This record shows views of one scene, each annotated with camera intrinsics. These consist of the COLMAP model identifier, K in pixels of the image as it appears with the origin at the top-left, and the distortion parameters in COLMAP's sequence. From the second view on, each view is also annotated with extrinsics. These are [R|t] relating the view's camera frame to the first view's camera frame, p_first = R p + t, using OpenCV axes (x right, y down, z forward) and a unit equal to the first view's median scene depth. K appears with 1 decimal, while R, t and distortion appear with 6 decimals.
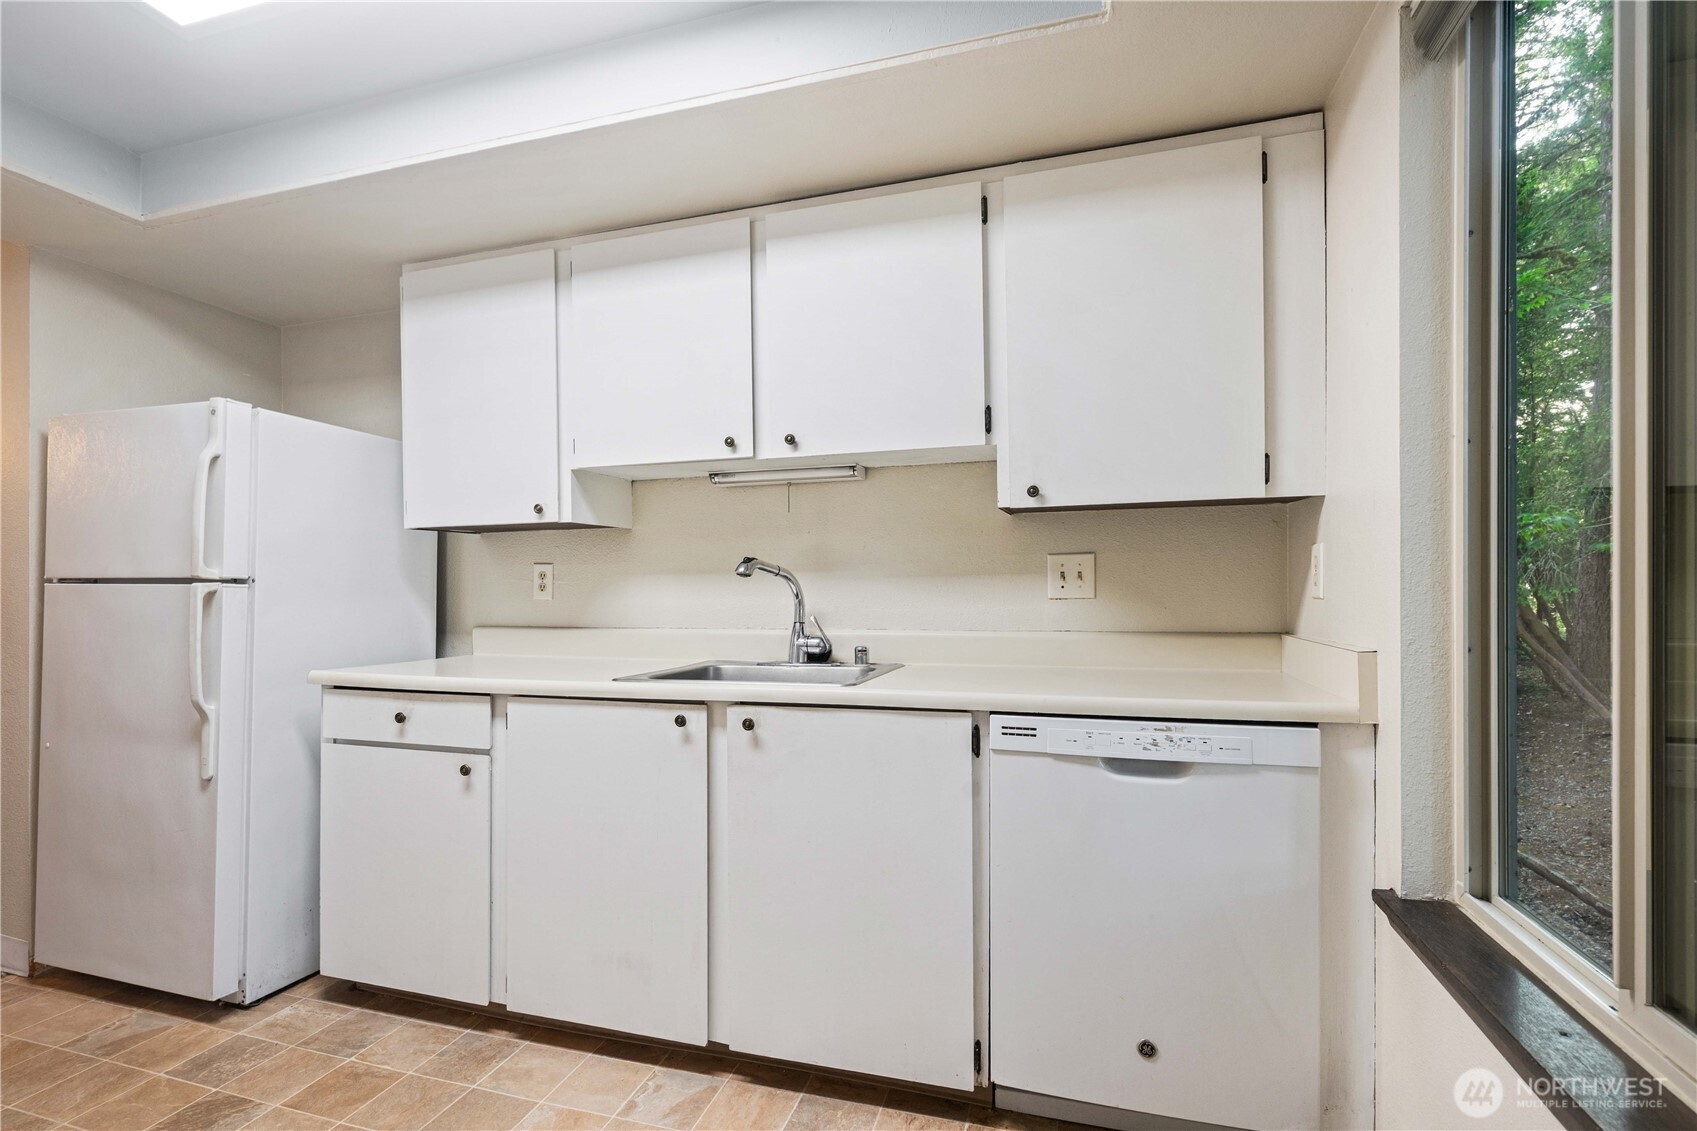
lens RADIAL K [[797.6, 0, 856.9], [0, 797.6, 589.0], [0, 0, 1]] dist [-0.004499, -0.000192]
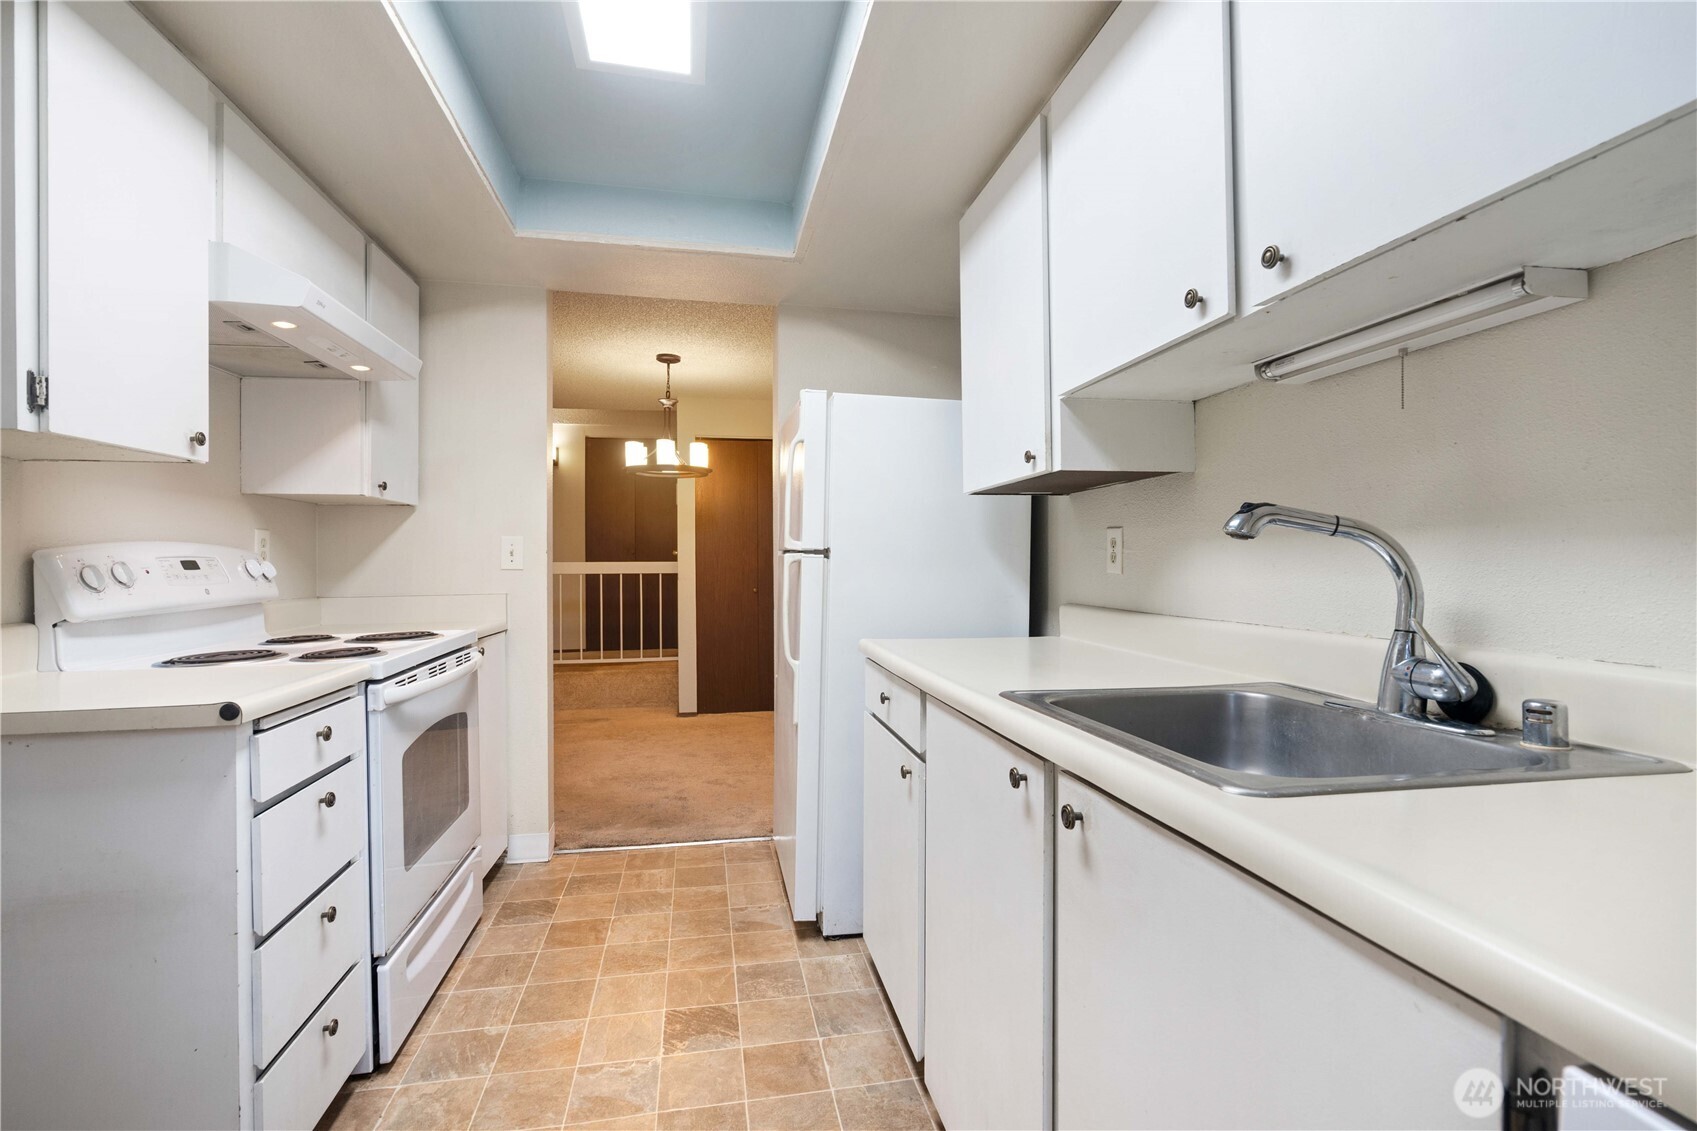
lens RADIAL K [[784.4, 0, 852.5], [0, 784.4, 556.5], [0, 0, 1]] dist [-0.001784, 0.000546]
pose [[0.467324, -0.000058, -0.884086, 0.208762], [-0.004508, 0.999987, -0.002449, -0.000574], [0.884075, 0.005130, 0.467317, 0.514484]]
